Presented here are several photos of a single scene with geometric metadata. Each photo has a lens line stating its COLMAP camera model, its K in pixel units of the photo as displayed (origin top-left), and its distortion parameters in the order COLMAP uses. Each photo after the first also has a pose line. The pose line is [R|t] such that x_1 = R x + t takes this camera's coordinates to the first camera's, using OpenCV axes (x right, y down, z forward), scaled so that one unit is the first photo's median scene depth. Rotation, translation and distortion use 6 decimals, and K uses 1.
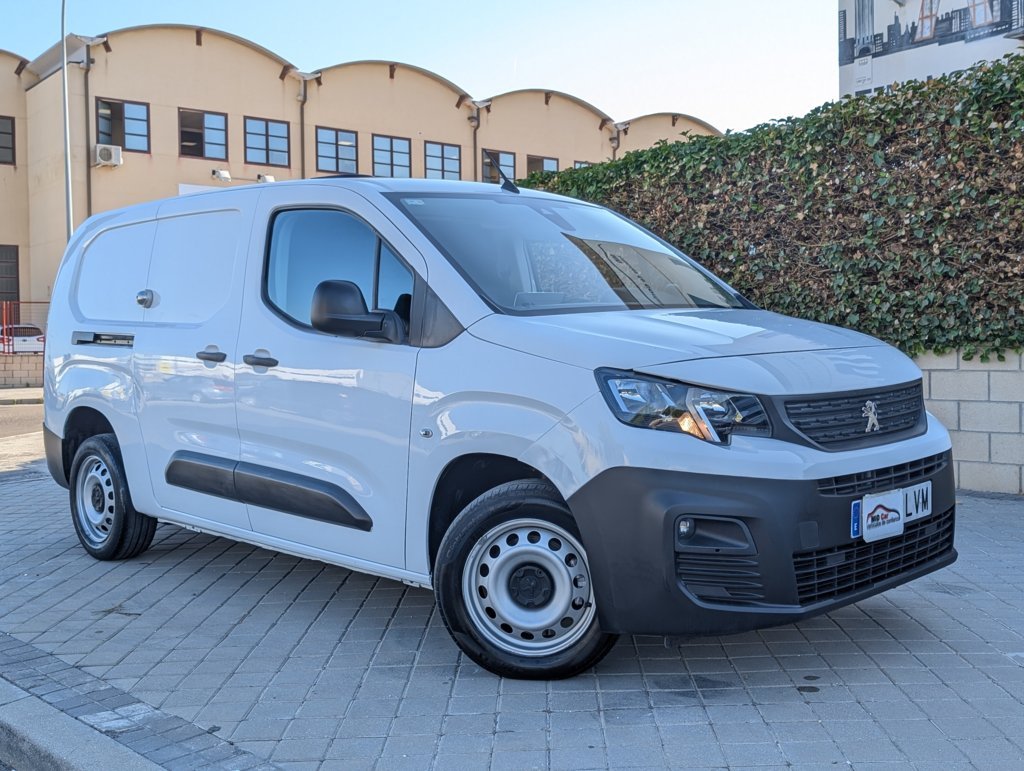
lens RADIAL K [[1100.3, 0, 512.0], [0, 1100.3, 385.5], [0, 0, 1]] dist [0.002387, 0.006066]
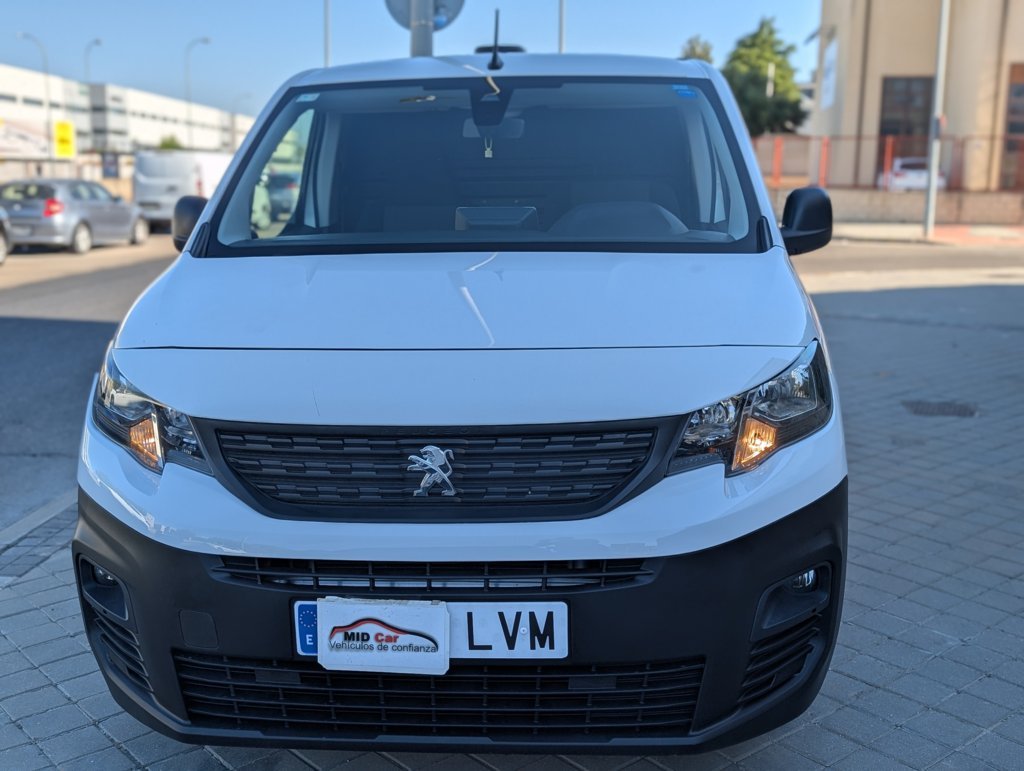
lens RADIAL K [[1133.2, 0, 521.3], [0, 1133.2, 394.2], [0, 0, 1]] dist [-0.010484, -0.023700]
pose [[0.669014, 0.155635, -0.726773, 0.369698], [-0.039781, 0.983927, 0.174084, -0.056602], [0.742185, -0.087553, 0.664452, 0.292657]]
